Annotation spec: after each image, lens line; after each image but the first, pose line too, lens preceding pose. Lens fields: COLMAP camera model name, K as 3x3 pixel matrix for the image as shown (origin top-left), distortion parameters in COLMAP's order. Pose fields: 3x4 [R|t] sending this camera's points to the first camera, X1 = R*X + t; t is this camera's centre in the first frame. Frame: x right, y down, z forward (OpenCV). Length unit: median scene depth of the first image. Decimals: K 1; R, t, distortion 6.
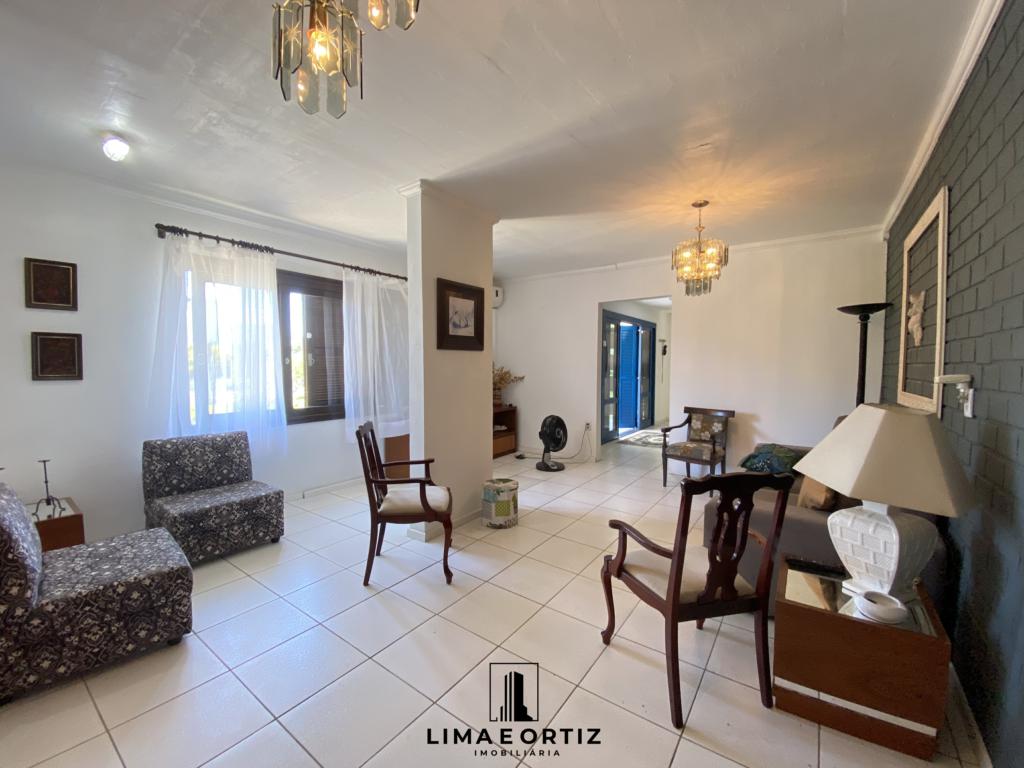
lens RADIAL K [[414.4, 0, 509.9], [0, 414.4, 383.3], [0, 0, 1]] dist [0.002037, -0.012596]
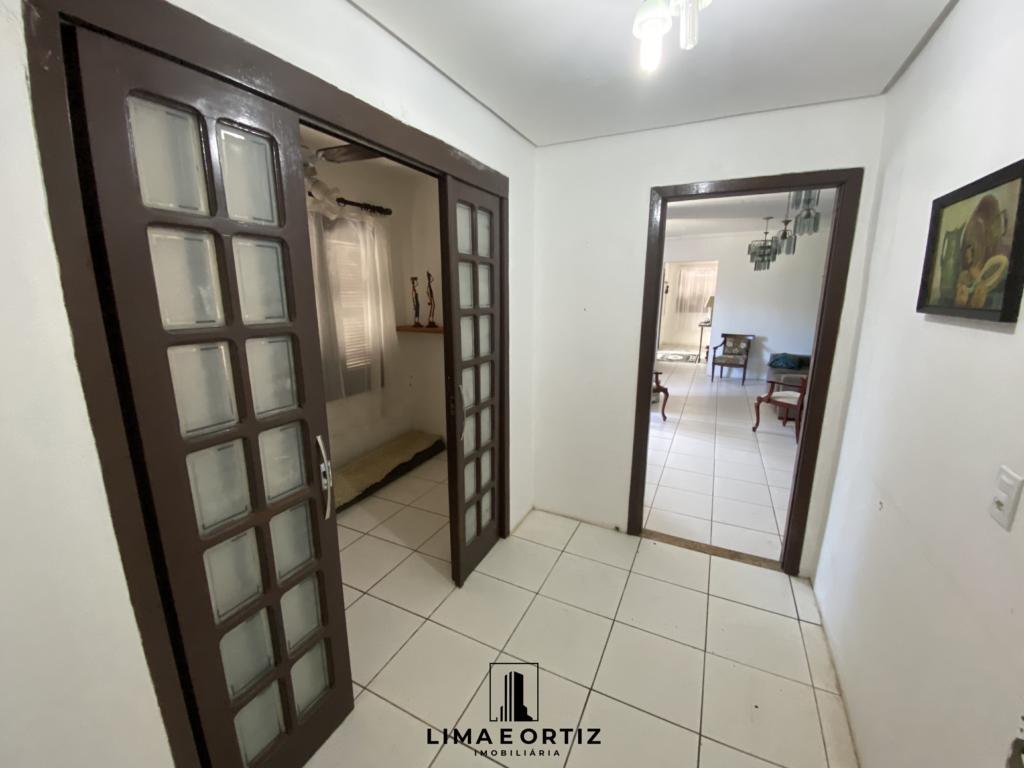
lens RADIAL K [[414.4, 0, 509.9], [0, 414.4, 383.3], [0, 0, 1]] dist [0.002037, -0.012596]
pose [[0.986709, -0.039276, 0.157681, -0.668956], [0.012019, 0.985333, 0.170221, -0.036899], [-0.162053, -0.166064, 0.972708, -0.467806]]
